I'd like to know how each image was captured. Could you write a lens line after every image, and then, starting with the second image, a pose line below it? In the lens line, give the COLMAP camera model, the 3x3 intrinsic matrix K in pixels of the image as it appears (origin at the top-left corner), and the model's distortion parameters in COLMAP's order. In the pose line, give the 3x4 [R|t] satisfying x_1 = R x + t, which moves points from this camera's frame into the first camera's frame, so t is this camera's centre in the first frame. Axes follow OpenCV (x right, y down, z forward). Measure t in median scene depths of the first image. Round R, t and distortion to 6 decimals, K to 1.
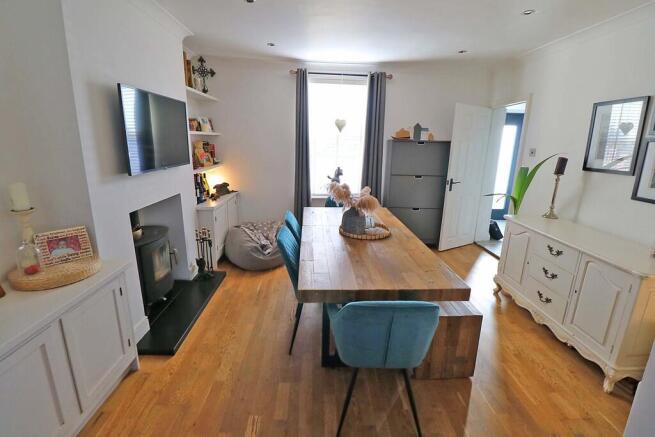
lens RADIAL K [[299.0, 0, 323.6], [0, 299.0, 209.9], [0, 0, 1]] dist [-0.021052, -0.000555]
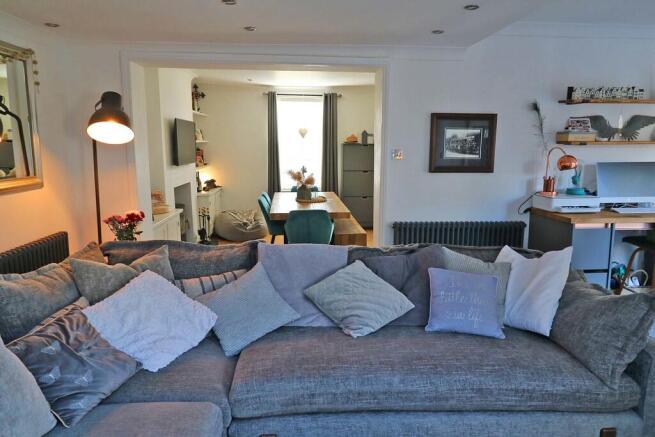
lens RADIAL K [[431.2, 0, 326.2], [0, 431.2, 206.3], [0, 0, 1]] dist [-0.028222, 0.000836]
pose [[0.998667, -0.023654, 0.045879, 0.065883], [0.027638, 0.995716, -0.088242, 0.201005], [-0.043595, 0.089392, 0.995042, -0.844124]]
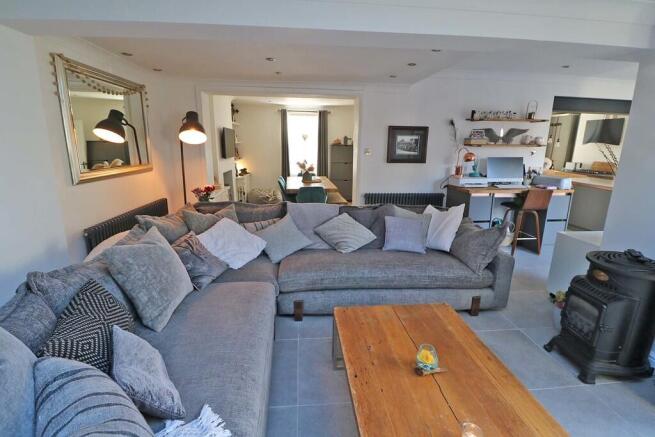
lens RADIAL K [[300.7, 0, 328.0], [0, 300.7, 214.2], [0, 0, 1]] dist [-0.038665, -0.000854]
pose [[0.996309, -0.029629, 0.080567, 0.036512], [0.030023, 0.999542, -0.003676, 0.229933], [-0.080421, 0.006081, 0.996742, -0.965178]]
